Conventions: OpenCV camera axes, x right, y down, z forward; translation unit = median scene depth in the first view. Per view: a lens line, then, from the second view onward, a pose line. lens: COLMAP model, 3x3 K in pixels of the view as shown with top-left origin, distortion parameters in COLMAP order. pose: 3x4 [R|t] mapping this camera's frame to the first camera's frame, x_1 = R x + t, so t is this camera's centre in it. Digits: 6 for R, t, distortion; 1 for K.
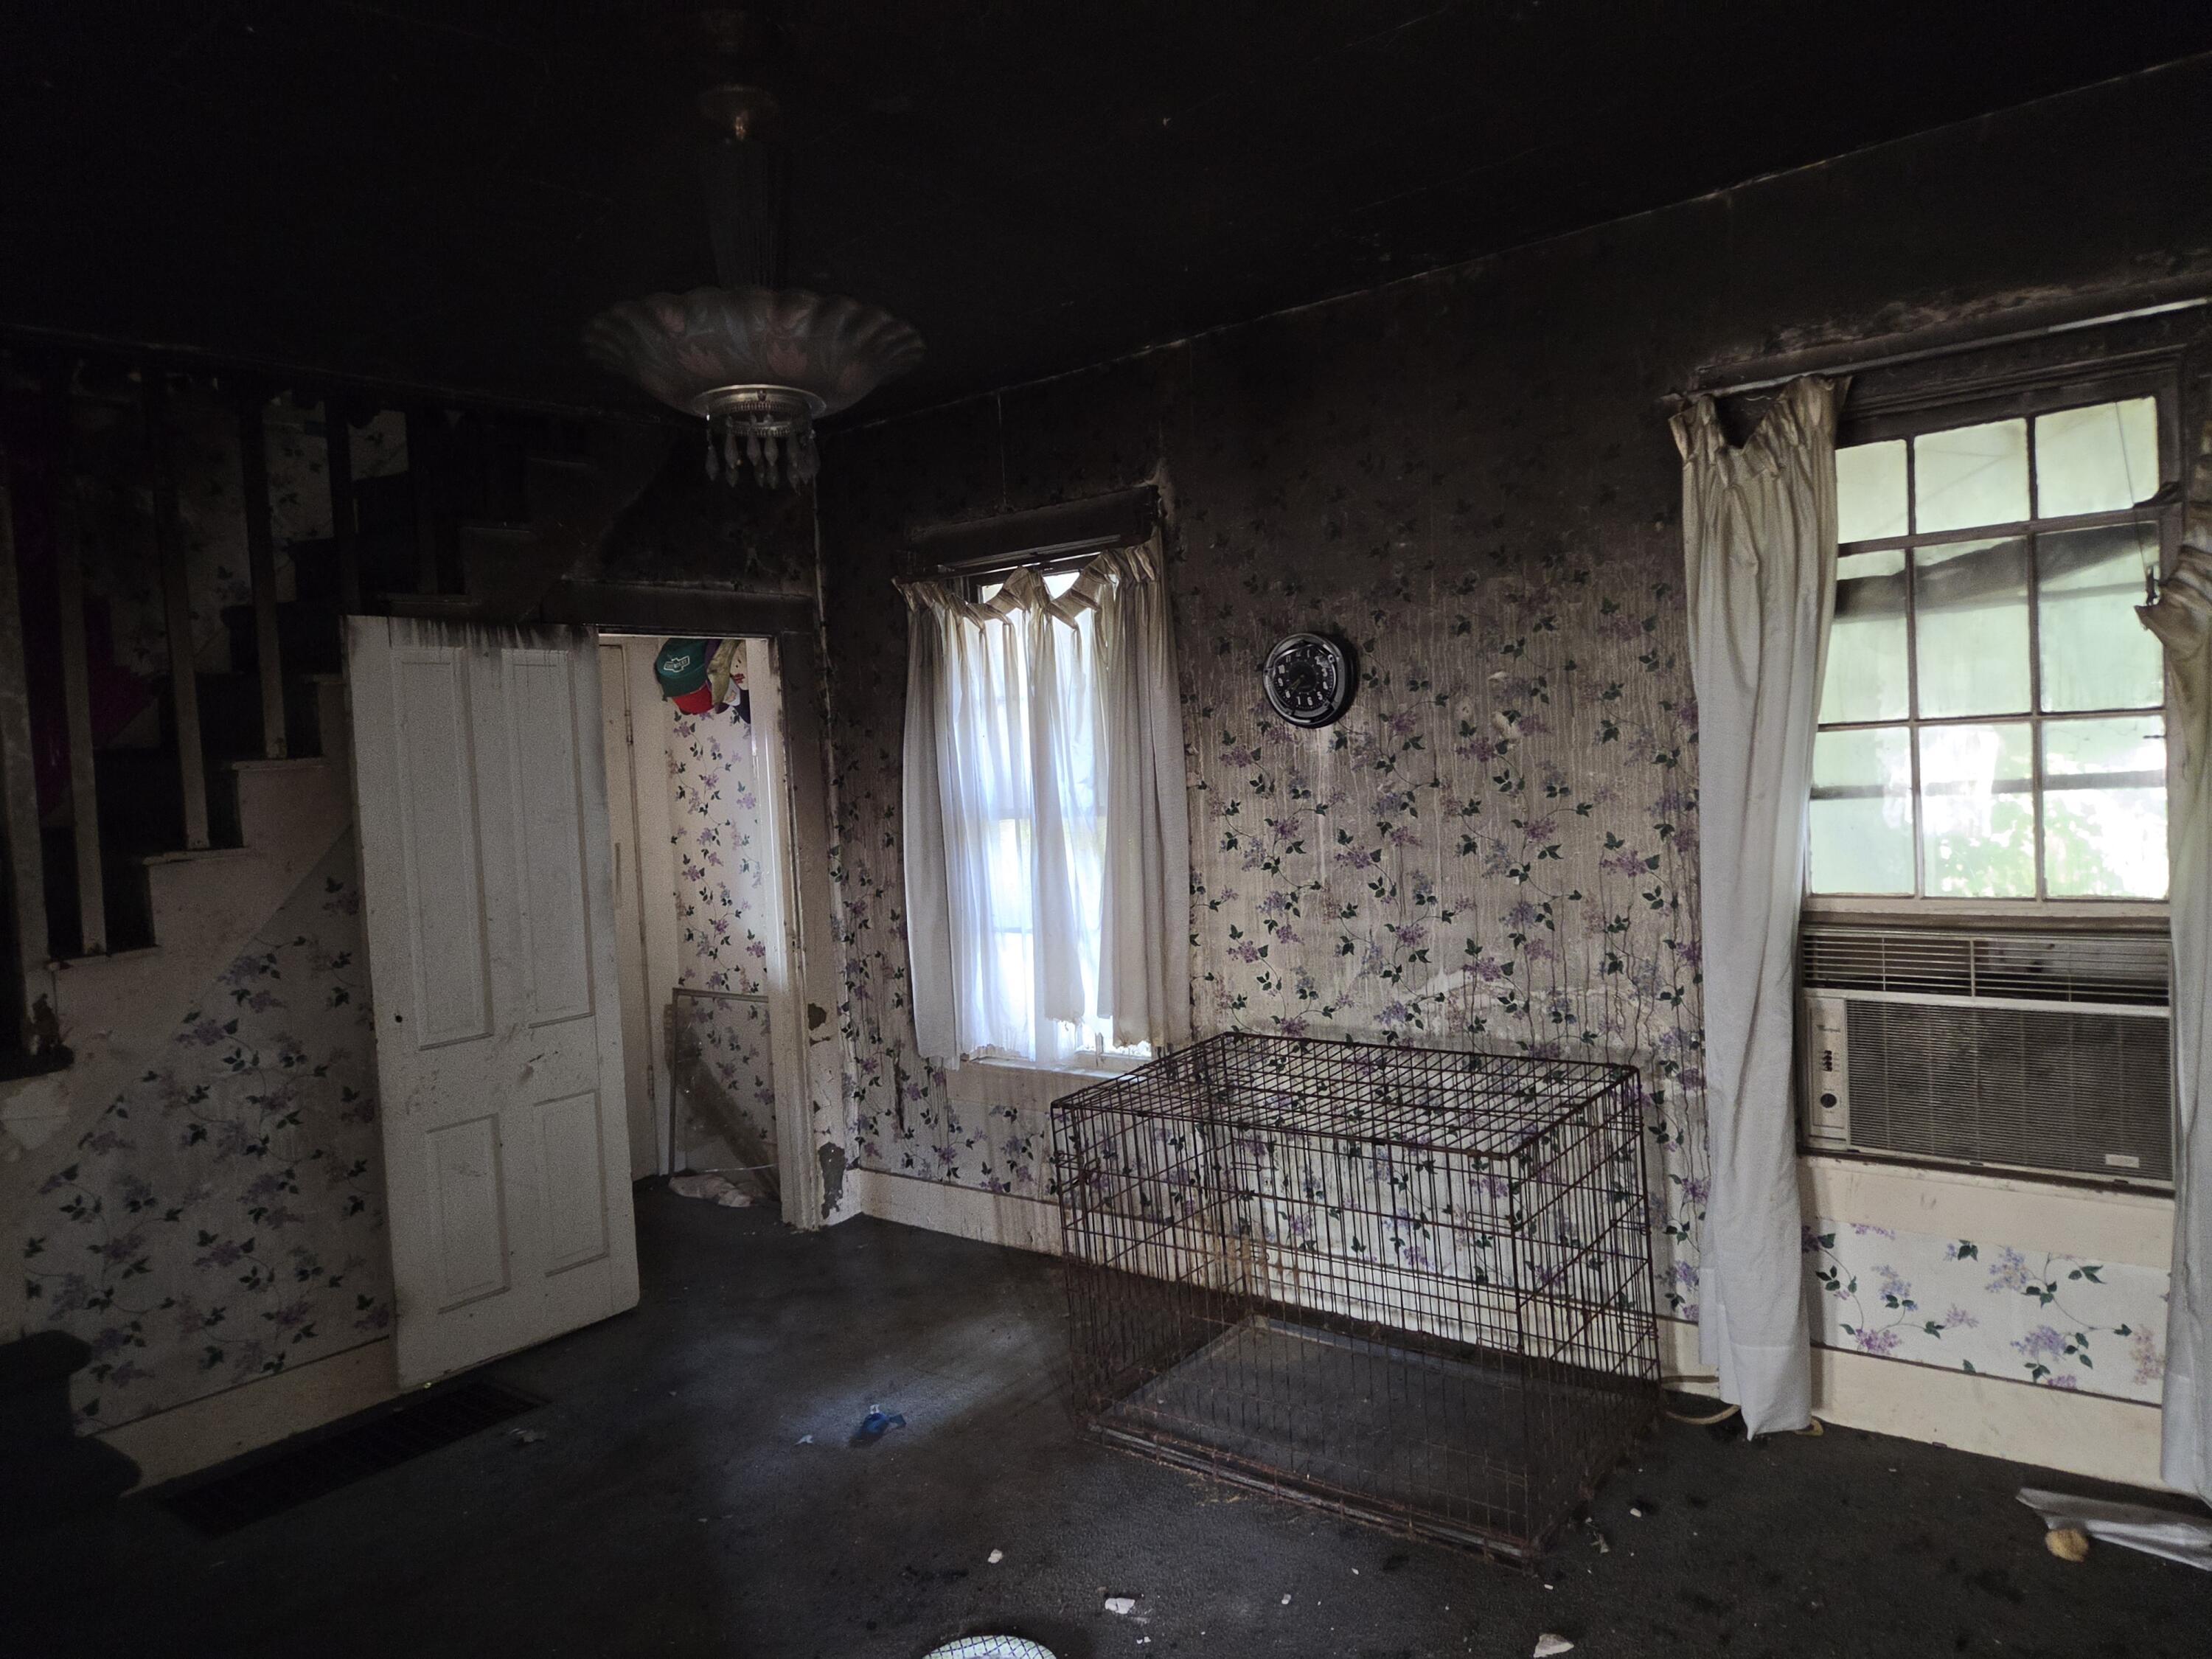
lens RADIAL K [[1486.9, 0, 1106.4], [0, 1486.9, 818.0], [0, 0, 1]] dist [0.071572, -0.072707]
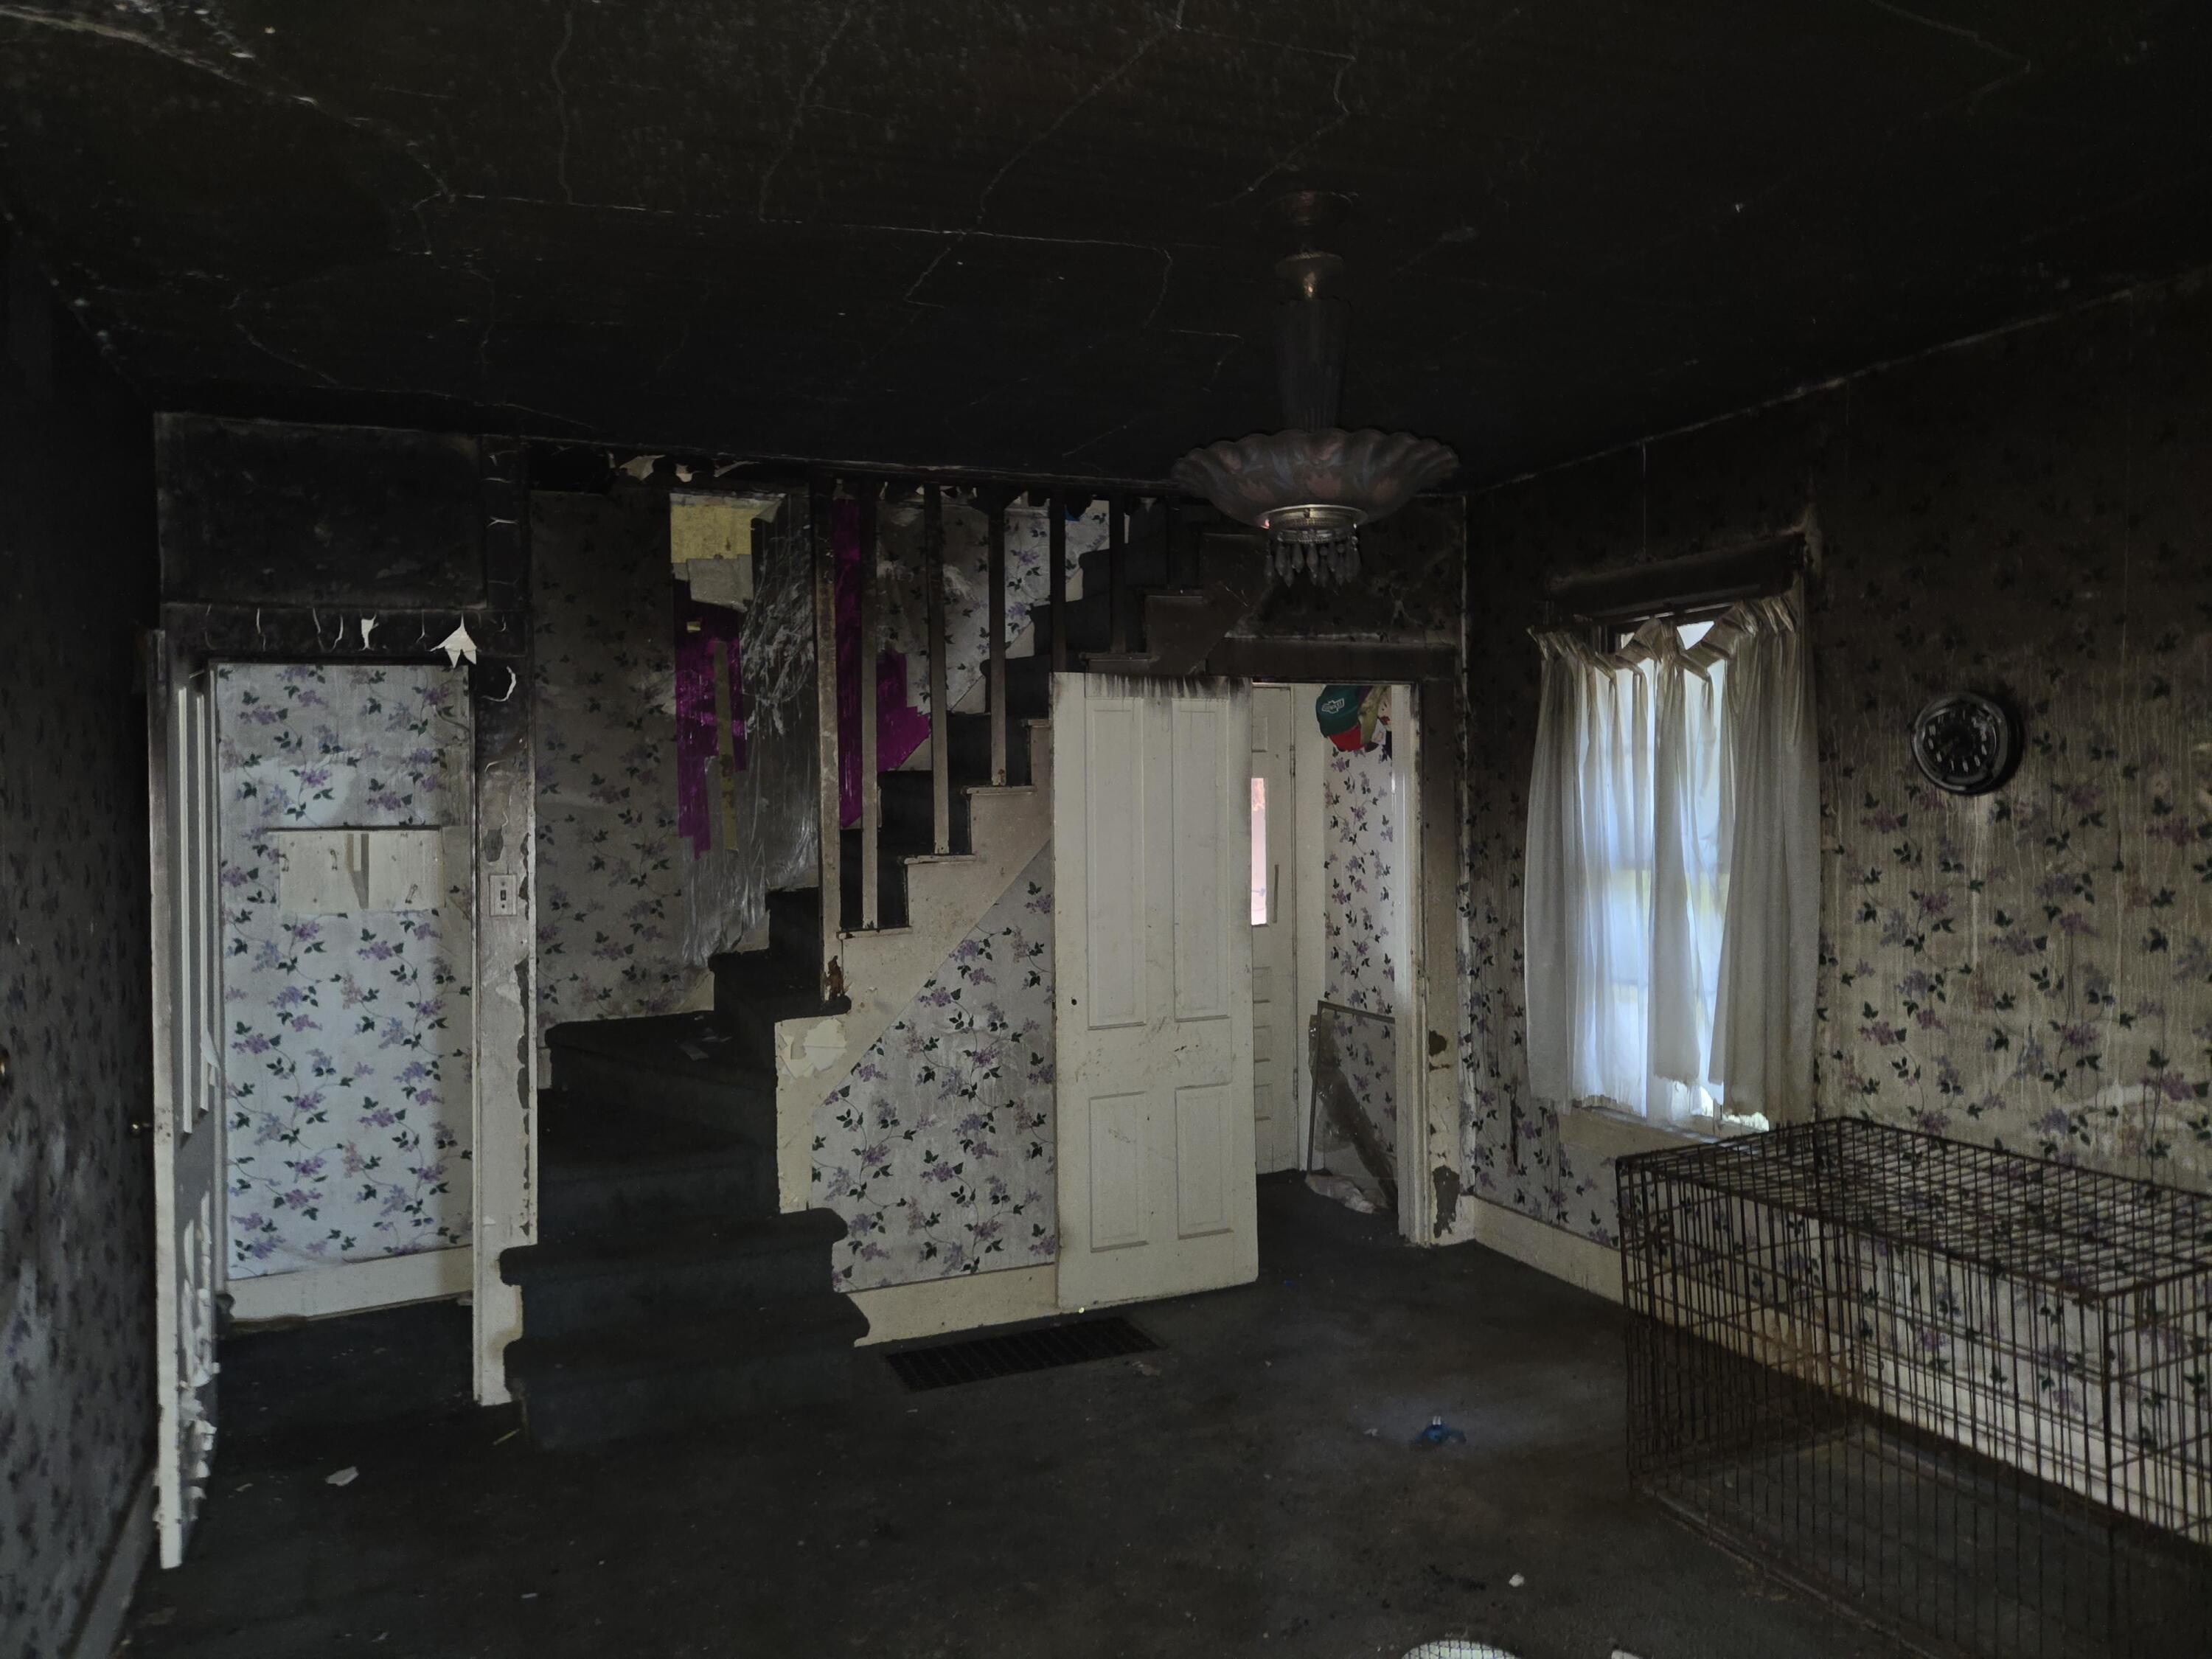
lens RADIAL K [[1499.1, 0, 1101.5], [0, 1499.1, 810.3], [0, 0, 1]] dist [0.060814, -0.053535]
pose [[0.883501, 0.049209, -0.465837, 0.100001], [-0.056262, 0.998415, -0.001238, -0.019863], [0.465038, 0.027303, 0.884870, -0.061926]]
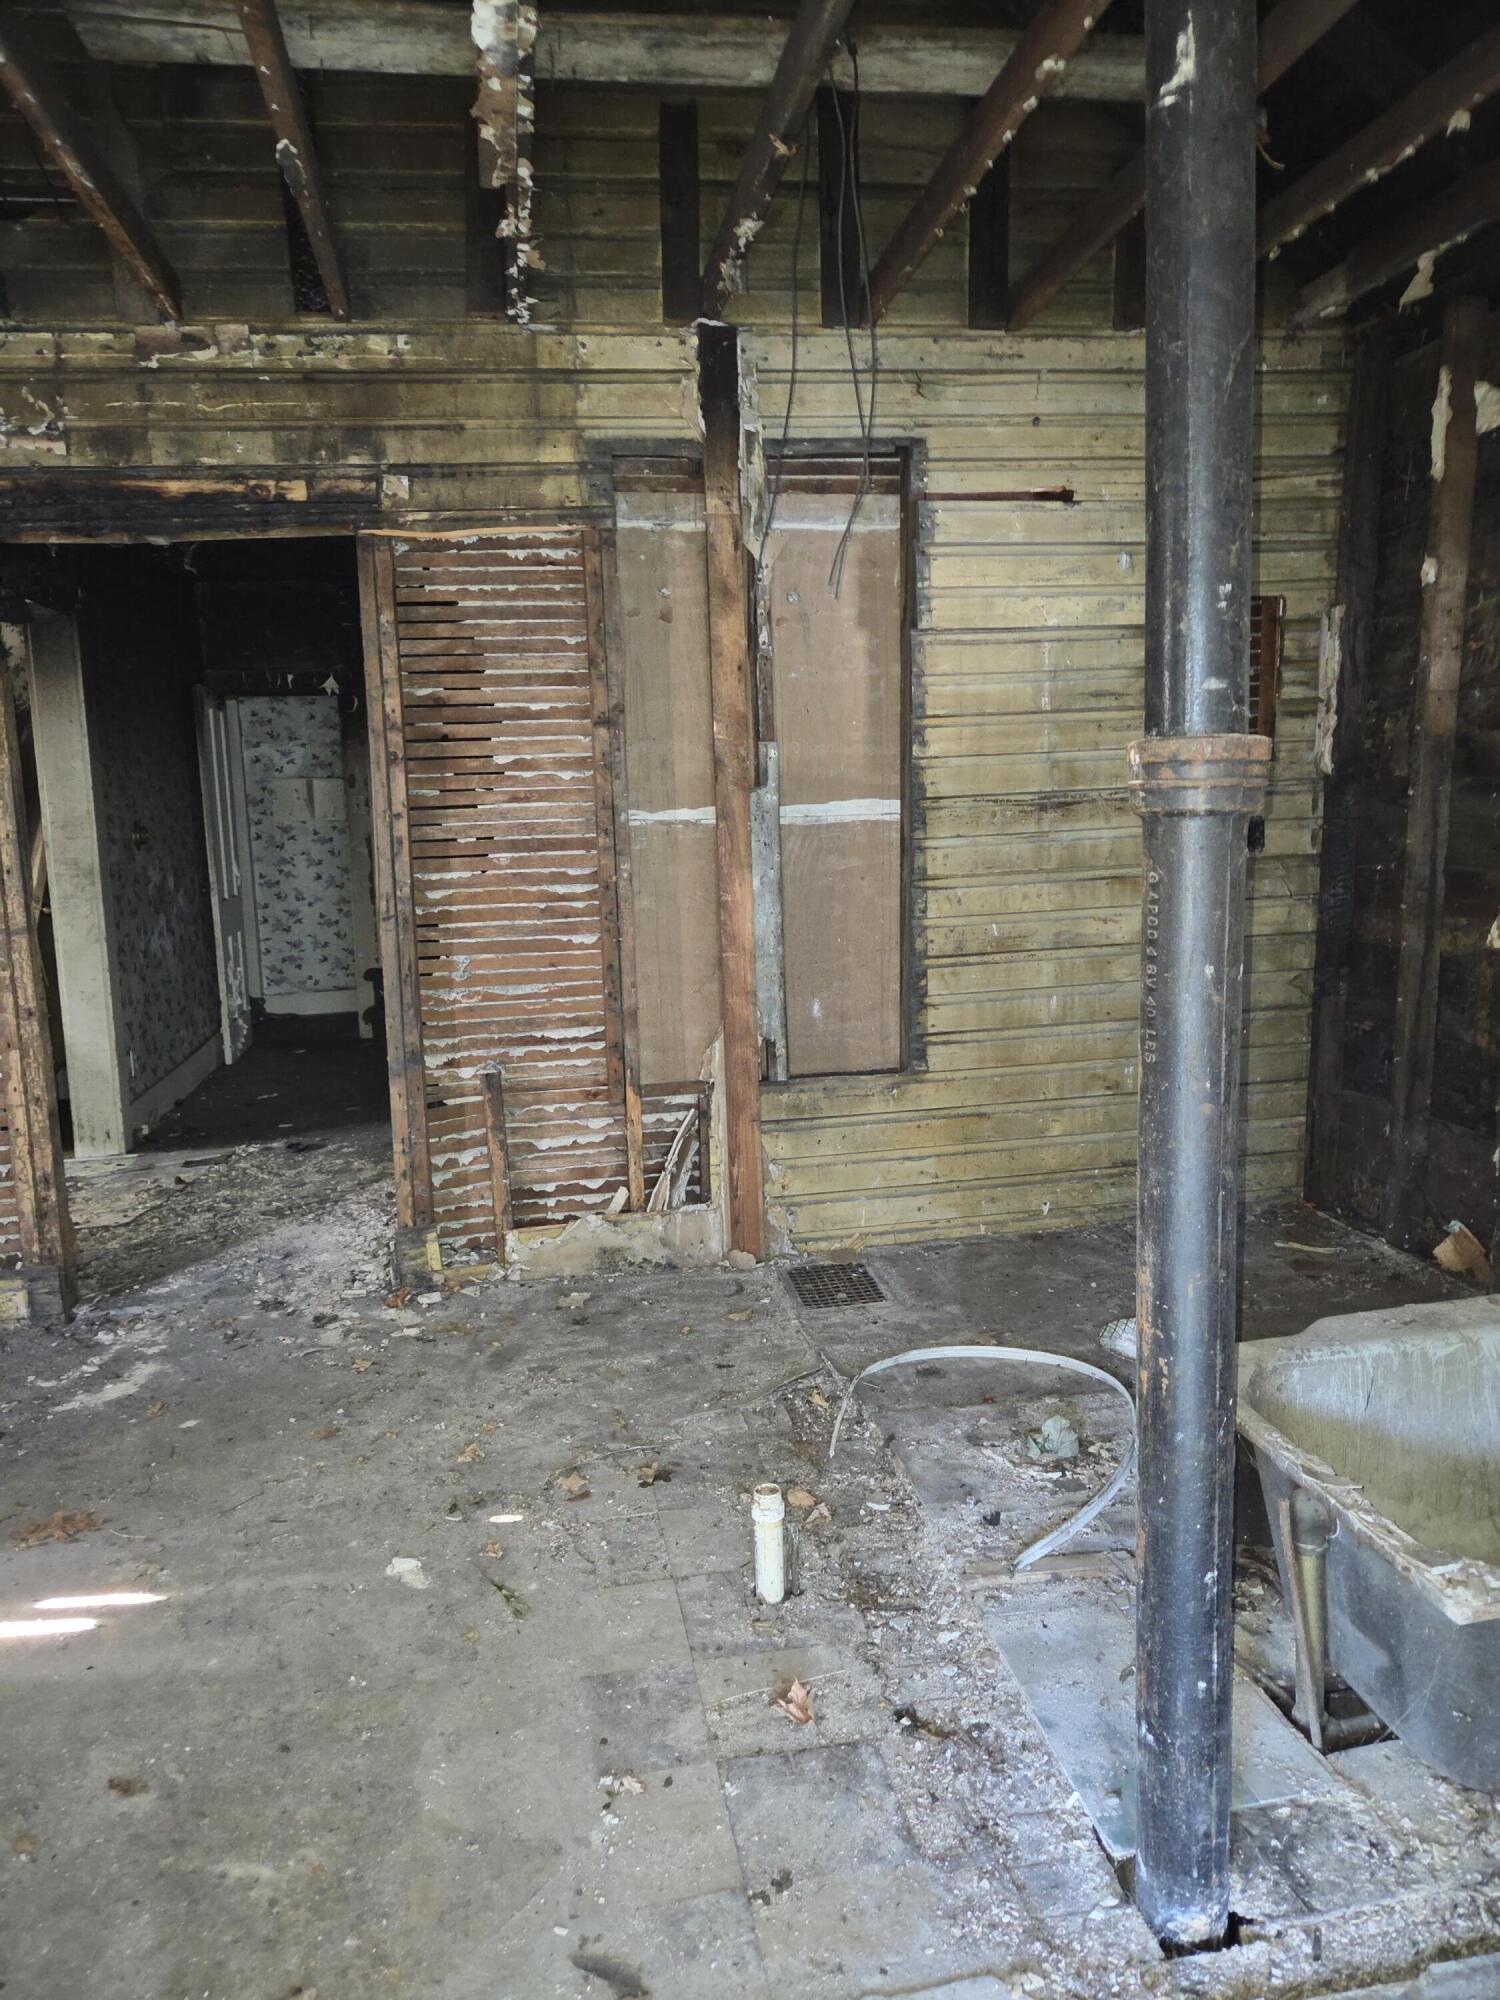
lens RADIAL K [[1355.4, 0, 755.9], [0, 1355.4, 1003.9], [0, 0, 1]] dist [0.060814, -0.053535]
pose [[0.754499, 0.132992, -0.642686, 1.105150], [-0.043625, 0.987251, 0.153079, 0.020133], [0.654850, -0.087461, 0.750681, -0.514275]]
